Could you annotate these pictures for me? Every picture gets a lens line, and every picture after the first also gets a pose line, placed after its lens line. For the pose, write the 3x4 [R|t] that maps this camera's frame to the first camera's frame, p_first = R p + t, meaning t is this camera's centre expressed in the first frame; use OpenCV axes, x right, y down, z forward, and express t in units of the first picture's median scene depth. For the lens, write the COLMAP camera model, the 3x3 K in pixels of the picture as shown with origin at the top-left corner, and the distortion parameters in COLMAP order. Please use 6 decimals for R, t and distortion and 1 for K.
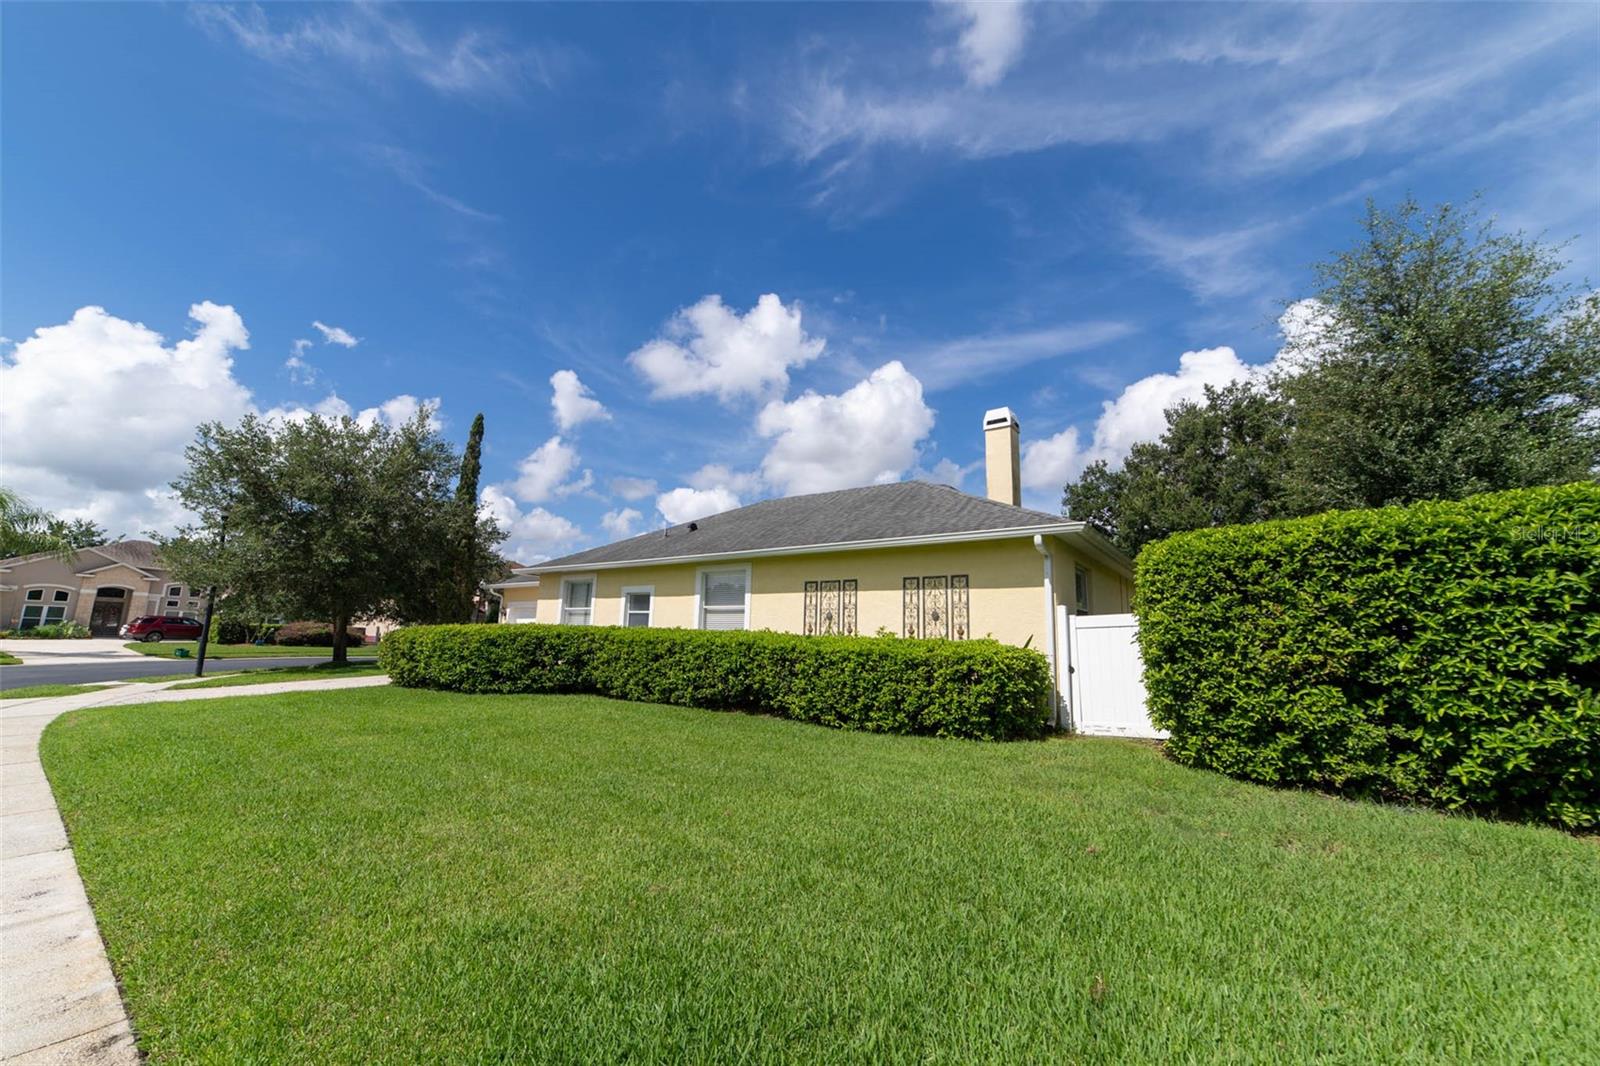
lens RADIAL K [[614.3, 0, 807.4], [0, 614.3, 531.5], [0, 0, 1]] dist [-0.000793, 0.000382]
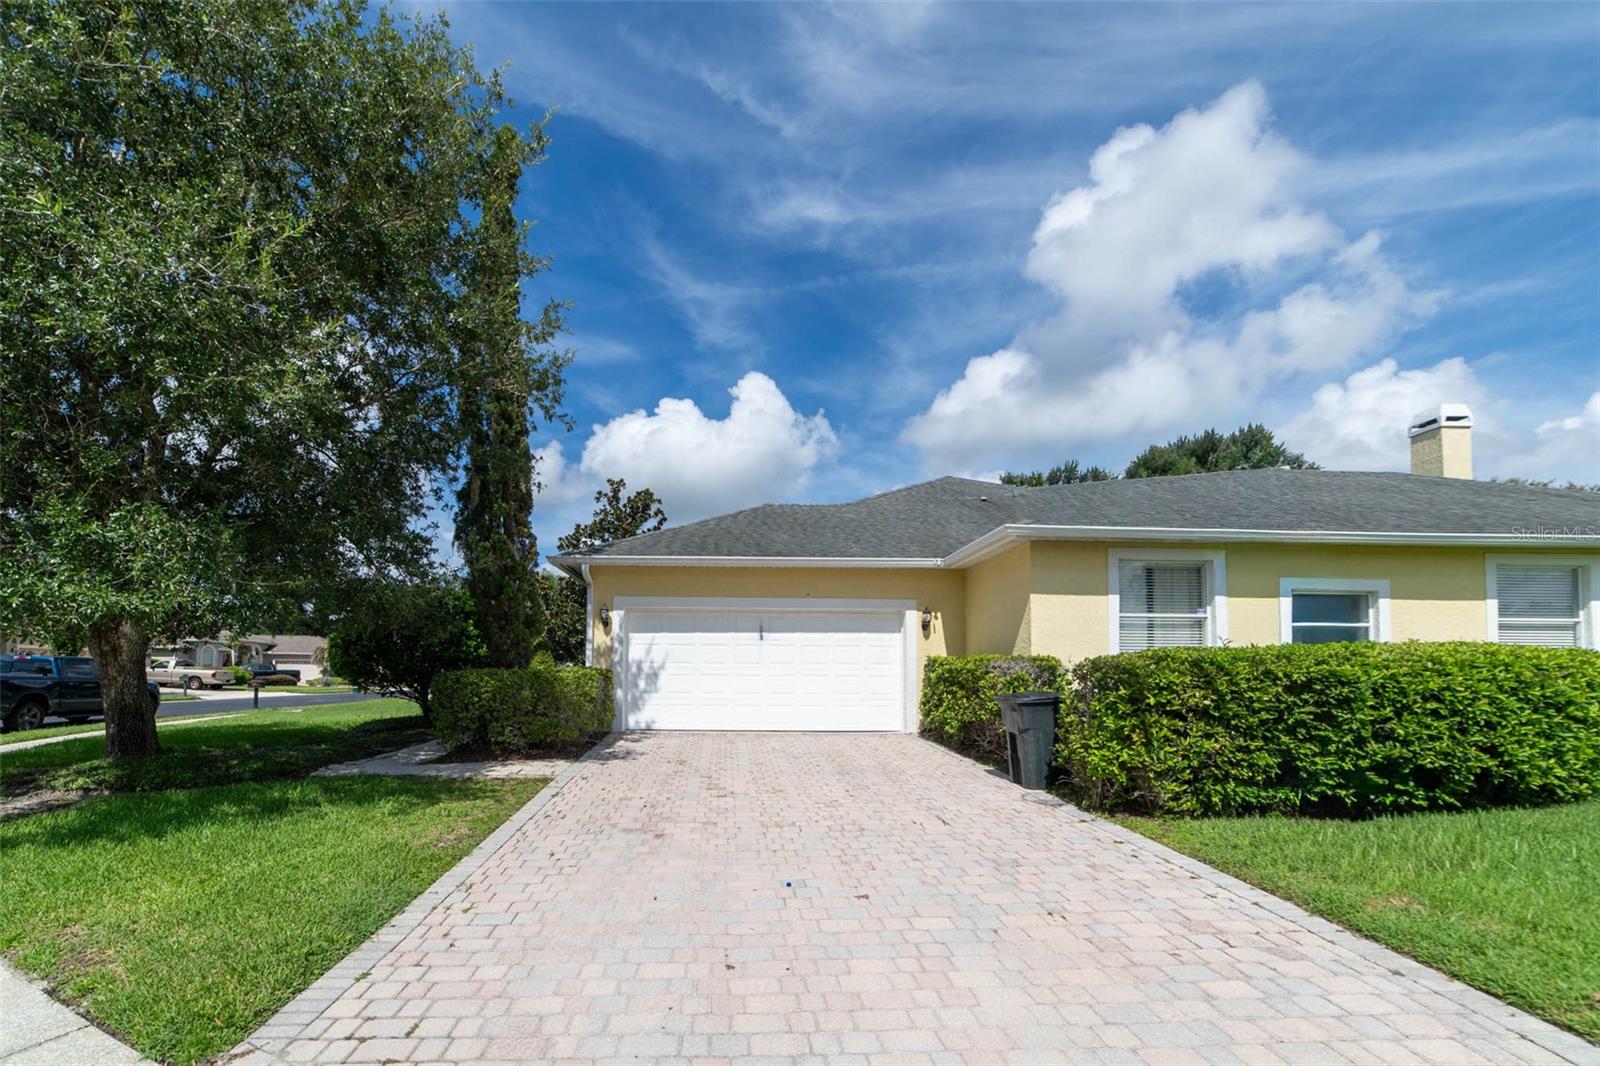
lens RADIAL K [[657.2, 0, 717.7], [0, 657.2, 666.6], [0, 0, 1]] dist [-0.015123, 0.001802]
pose [[0.806629, -0.013272, 0.590910, -0.722706], [-0.089665, 0.985429, 0.144532, 0.086665], [-0.584218, -0.169567, 0.793685, 0.546786]]
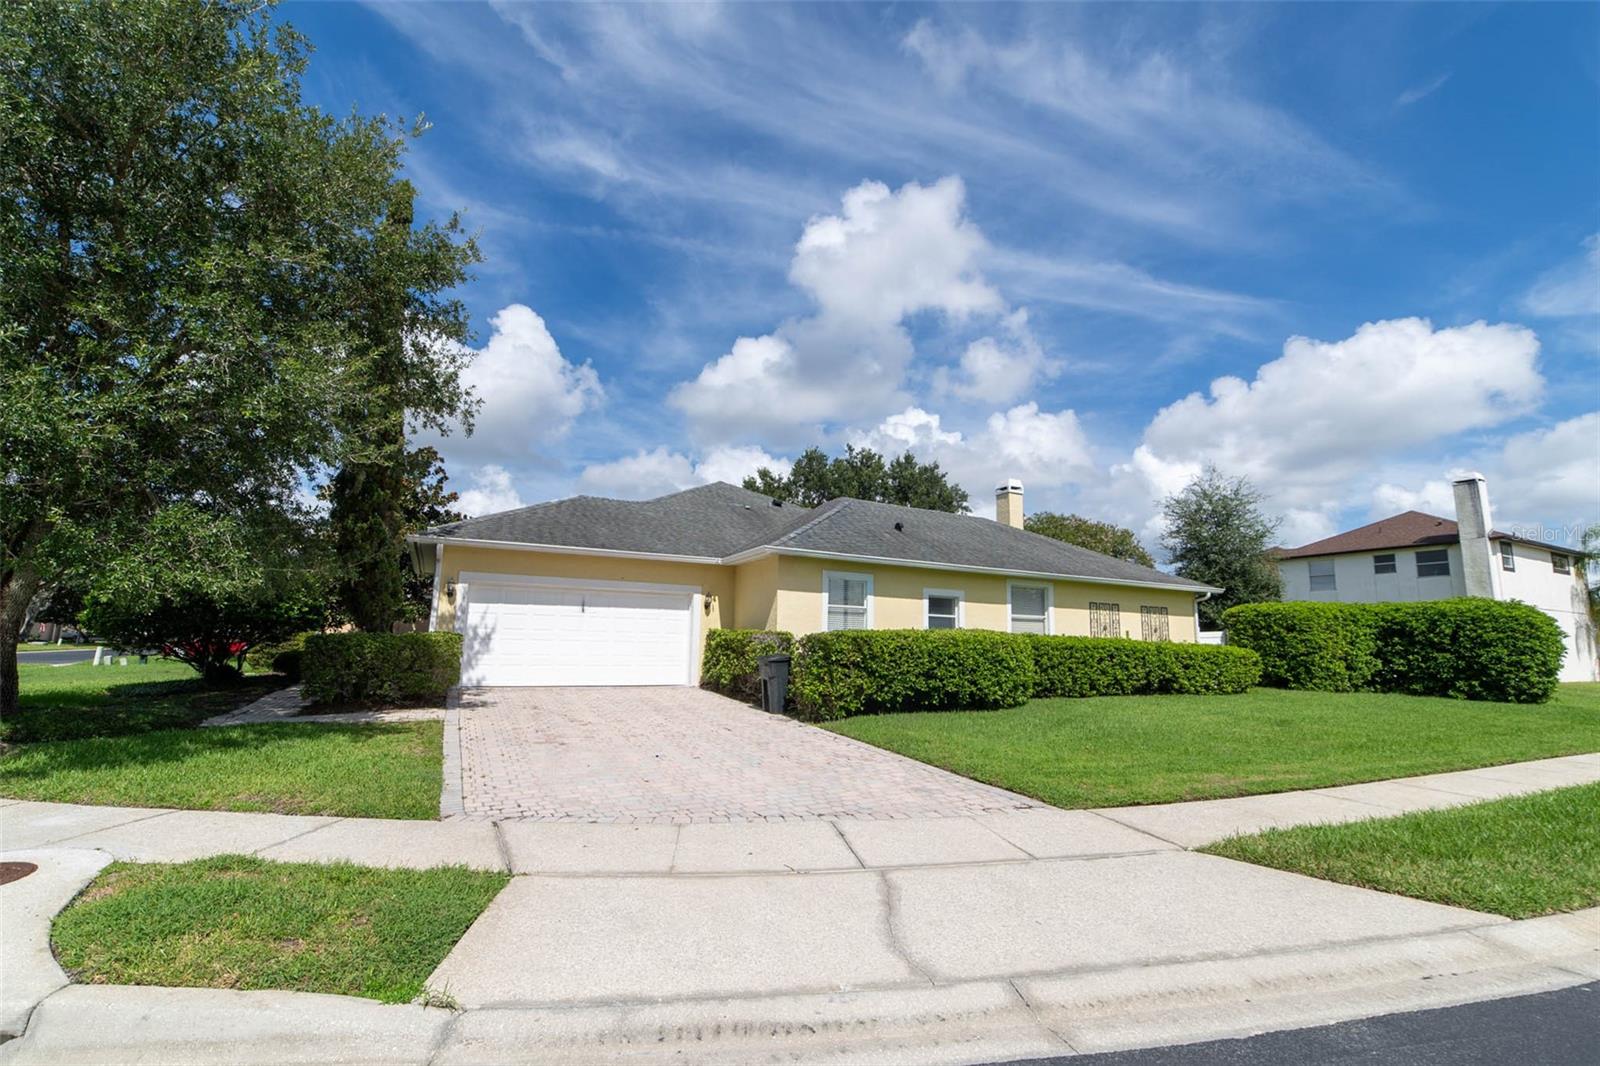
lens RADIAL K [[696.5, 0, 792.8], [0, 696.5, 541.7], [0, 0, 1]] dist [-0.000600, -0.000350]
pose [[0.457366, 0.111427, 0.882270, -0.910748], [-0.164176, 0.985645, -0.039375, 0.061868], [-0.873993, -0.126839, 0.469094, 0.445025]]
